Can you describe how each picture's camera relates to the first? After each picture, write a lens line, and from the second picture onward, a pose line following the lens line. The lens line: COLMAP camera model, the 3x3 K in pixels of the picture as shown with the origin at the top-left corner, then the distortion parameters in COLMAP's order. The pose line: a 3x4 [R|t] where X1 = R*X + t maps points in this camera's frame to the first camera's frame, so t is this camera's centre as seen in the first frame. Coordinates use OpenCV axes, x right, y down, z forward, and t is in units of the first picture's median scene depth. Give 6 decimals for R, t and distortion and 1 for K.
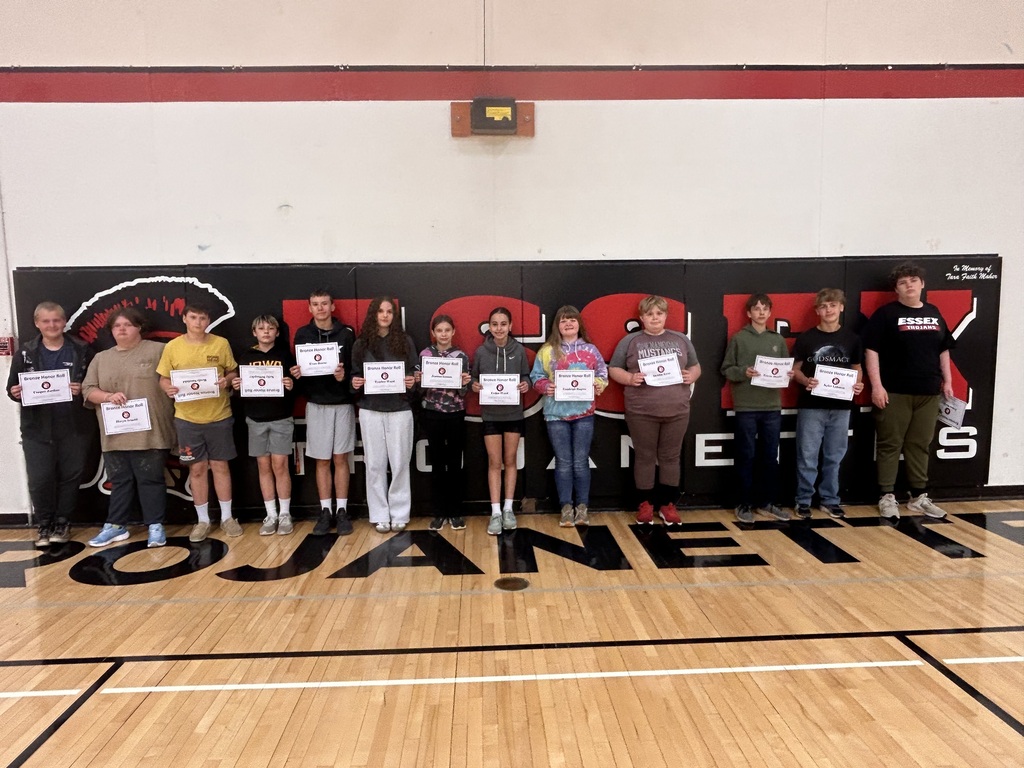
lens RADIAL K [[672.0, 0, 508.5], [0, 672.0, 384.6], [0, 0, 1]] dist [-0.015710, 0.002376]
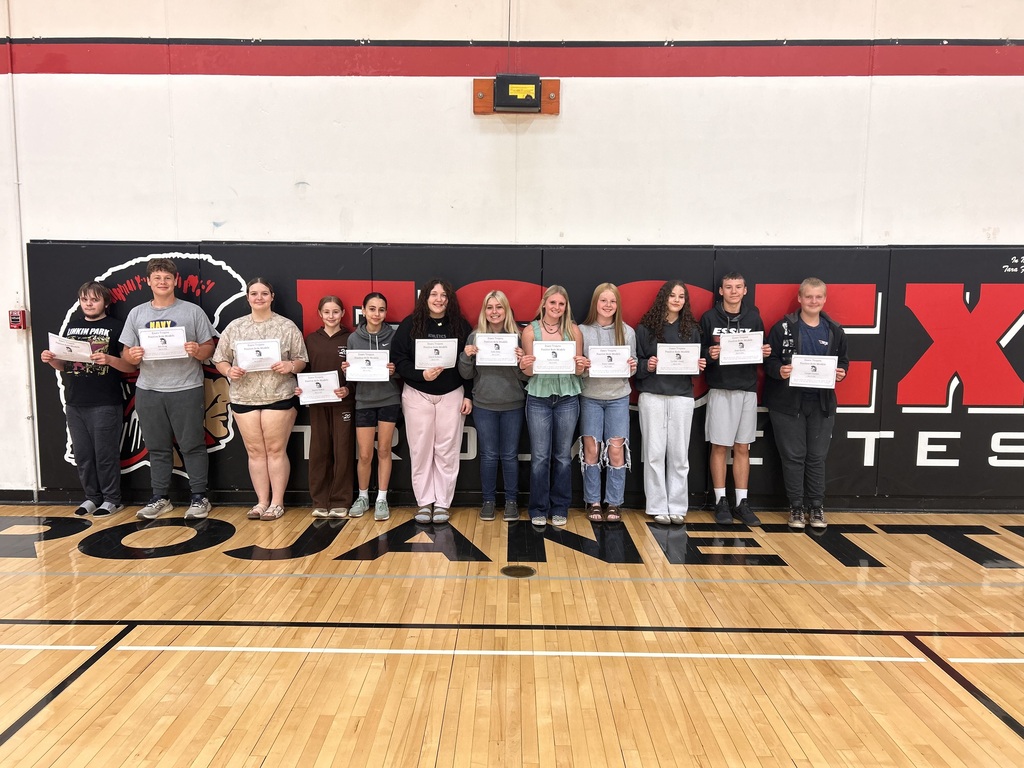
lens RADIAL K [[764.6, 0, 504.2], [0, 764.6, 379.4], [0, 0, 1]] dist [0.027529, -0.029022]
pose [[0.998306, 0.027902, -0.051051, 0.027081], [-0.028030, 0.999606, -0.001781, 0.013238], [0.050981, 0.003209, 0.998694, -0.103643]]
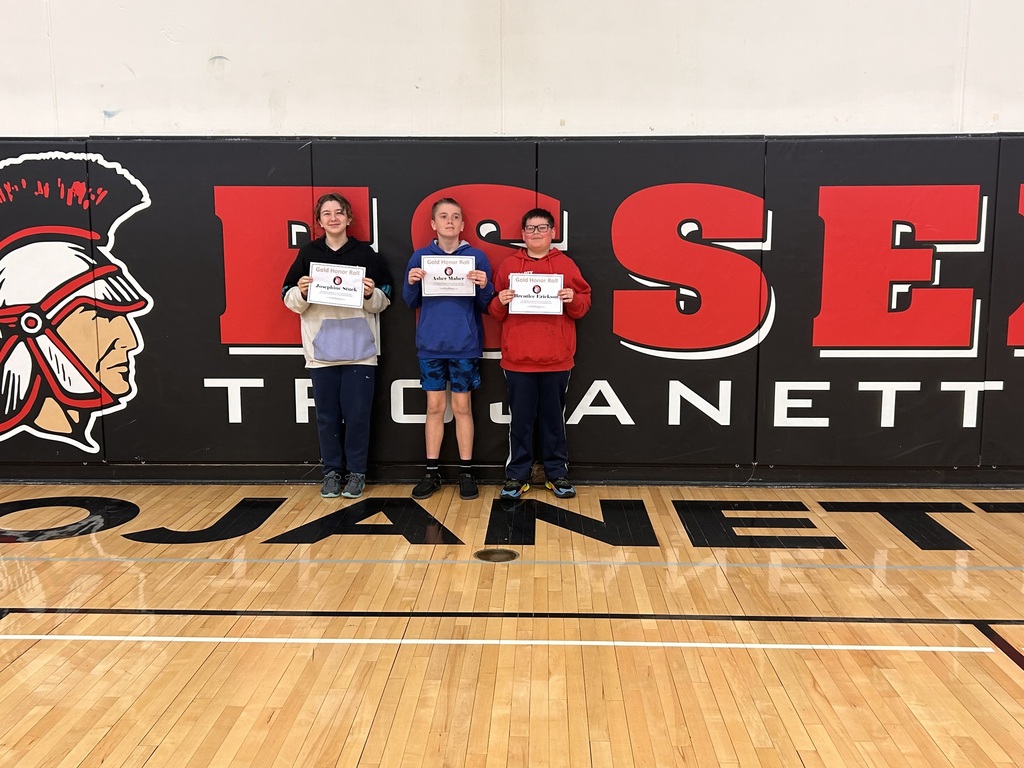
lens RADIAL K [[1059.2, 0, 514.3], [0, 1059.2, 389.6], [0, 0, 1]] dist [0.014018, 0.000000]
pose [[0.997354, 0.024728, -0.068365, 0.083418], [-0.021915, 0.998894, 0.041608, 0.044208], [0.069318, -0.039999, 0.996792, -0.164206]]
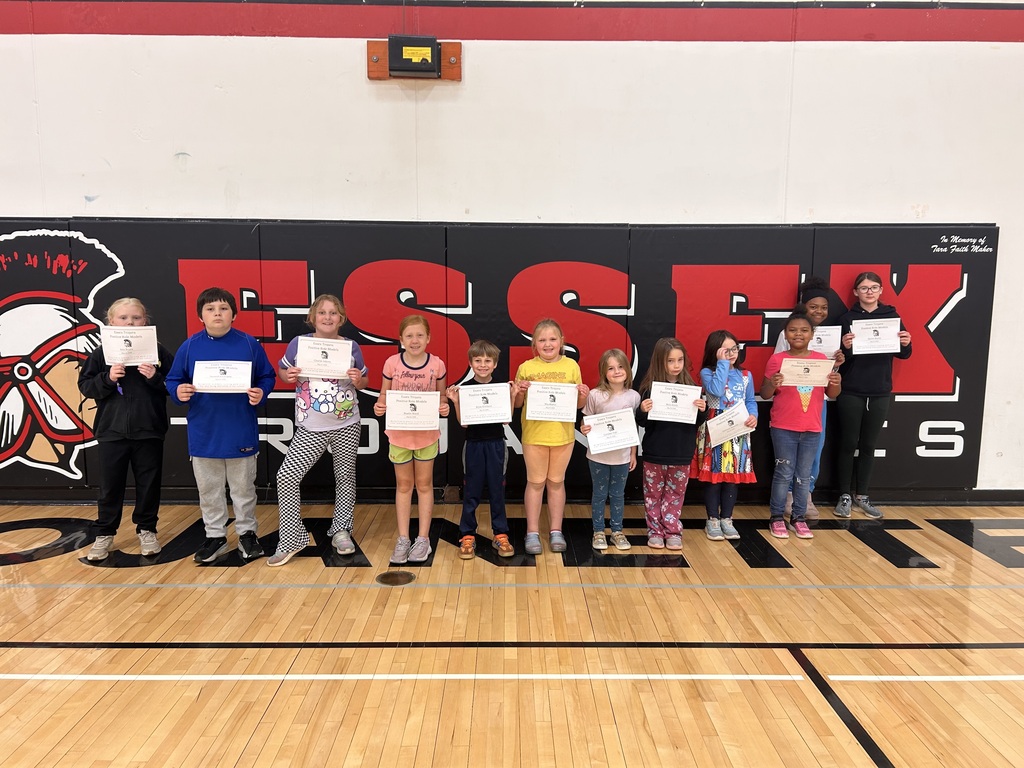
lens RADIAL K [[764.6, 0, 519.2], [0, 764.6, 379.1], [0, 0, 1]] dist [0.027529, -0.029022]
pose [[0.999397, 0.025785, -0.023236, 0.152054], [-0.025262, 0.999426, 0.022551, -0.000334], [0.023804, -0.021950, 0.999476, -0.024031]]
